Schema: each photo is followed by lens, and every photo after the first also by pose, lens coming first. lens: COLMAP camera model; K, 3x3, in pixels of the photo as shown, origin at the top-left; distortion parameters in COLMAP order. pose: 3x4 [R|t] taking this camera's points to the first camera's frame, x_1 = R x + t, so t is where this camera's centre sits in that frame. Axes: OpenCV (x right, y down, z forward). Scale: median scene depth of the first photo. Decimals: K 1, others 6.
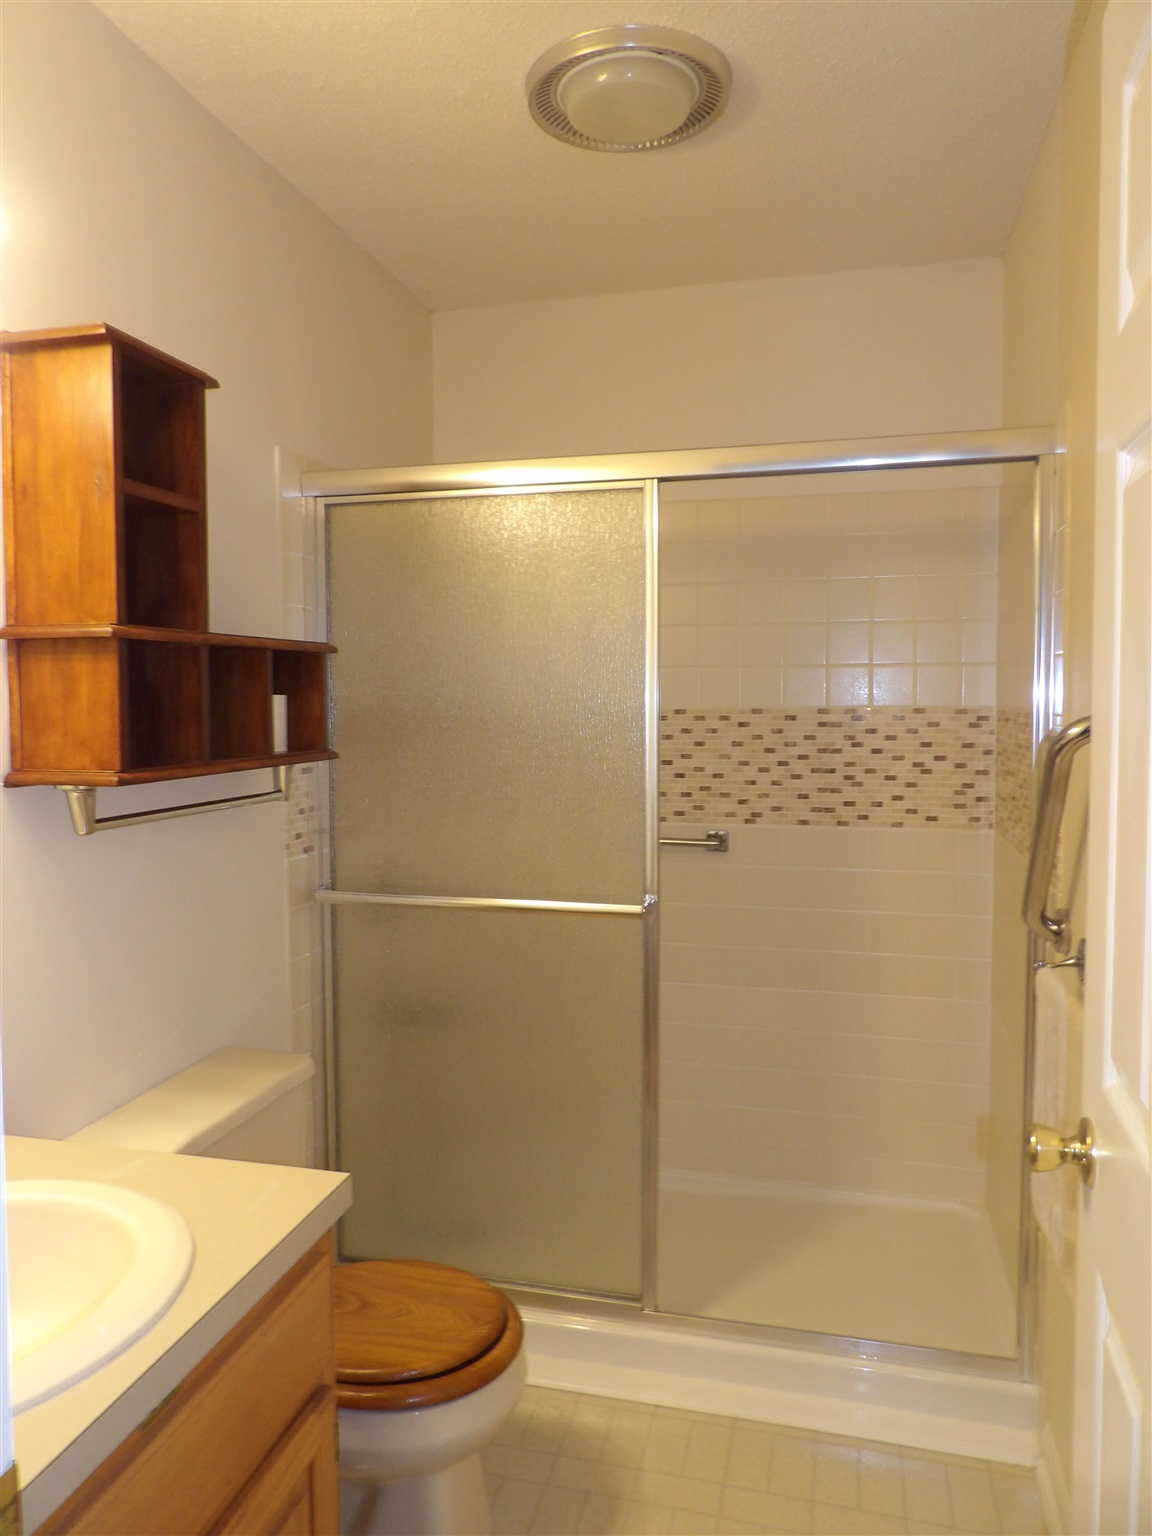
lens RADIAL K [[1099.7, 0, 570.2], [0, 1099.7, 753.9], [0, 0, 1]] dist [-0.030180, 0.044110]
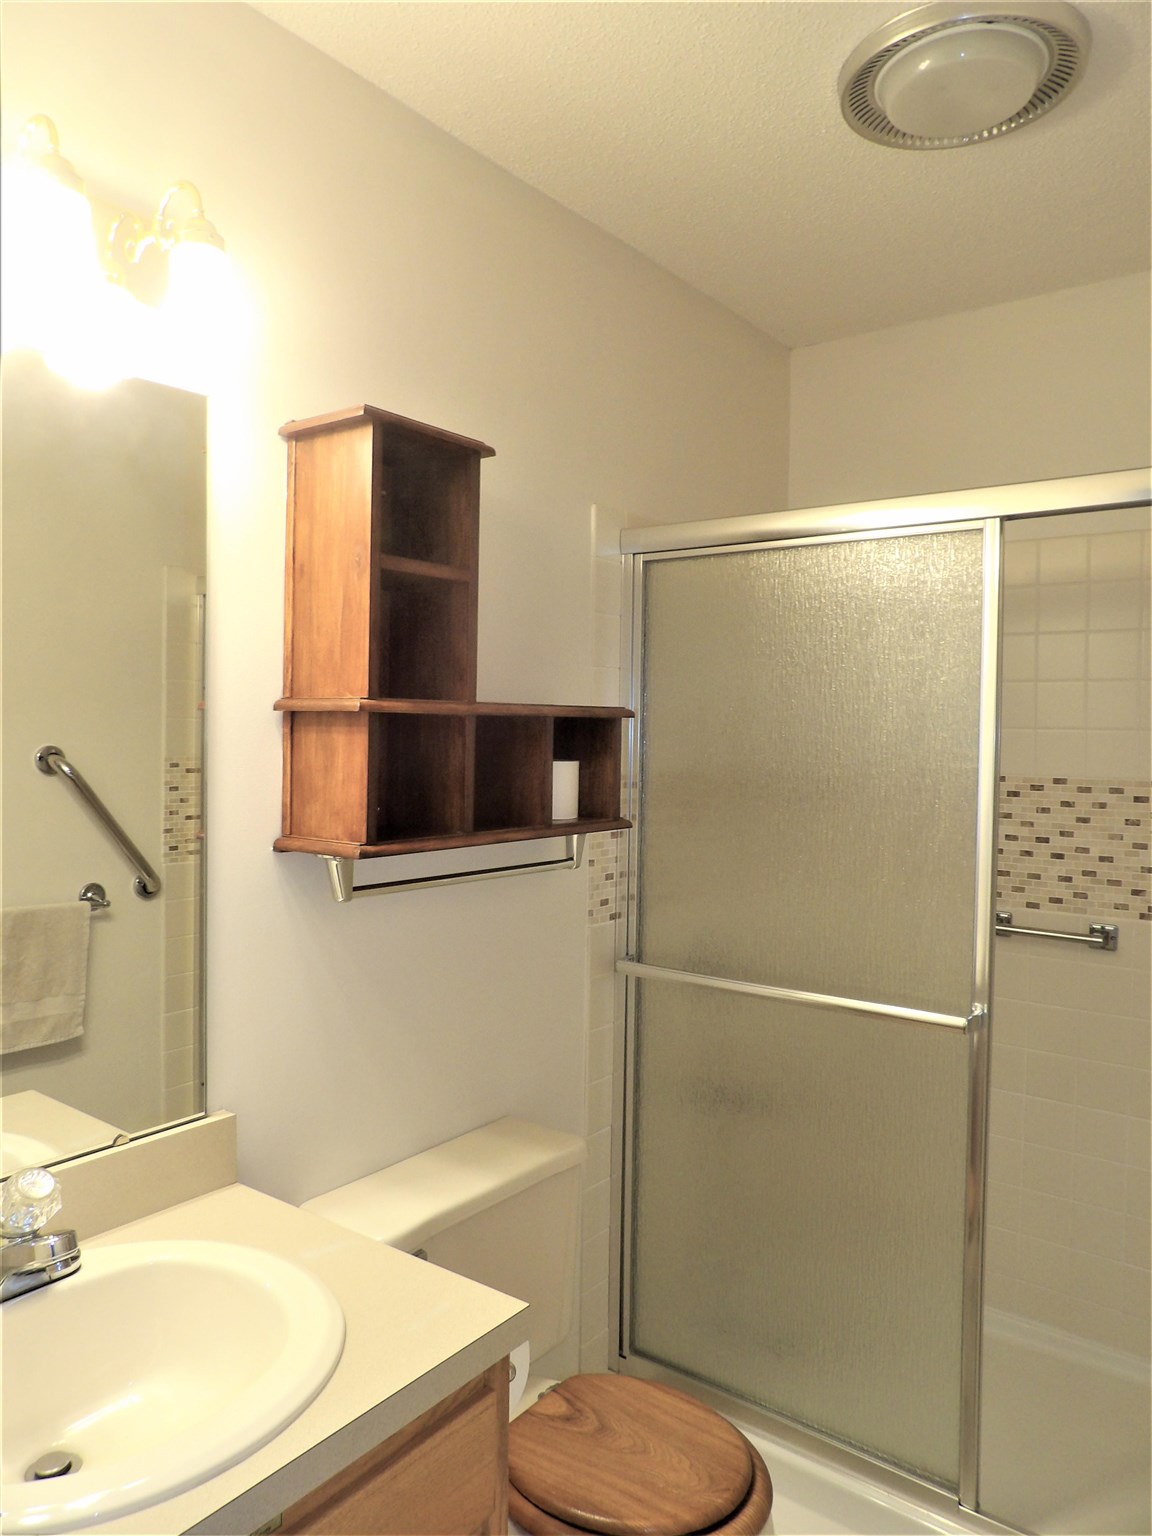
lens RADIAL K [[1099.7, 0, 582.2], [0, 1099.7, 755.5], [0, 0, 1]] dist [-0.030180, 0.044110]
pose [[0.925397, 0.025415, -0.378146, 0.114152], [-0.037041, 0.999037, -0.023500, -0.036463], [0.377185, 0.035754, 0.925448, 0.103189]]
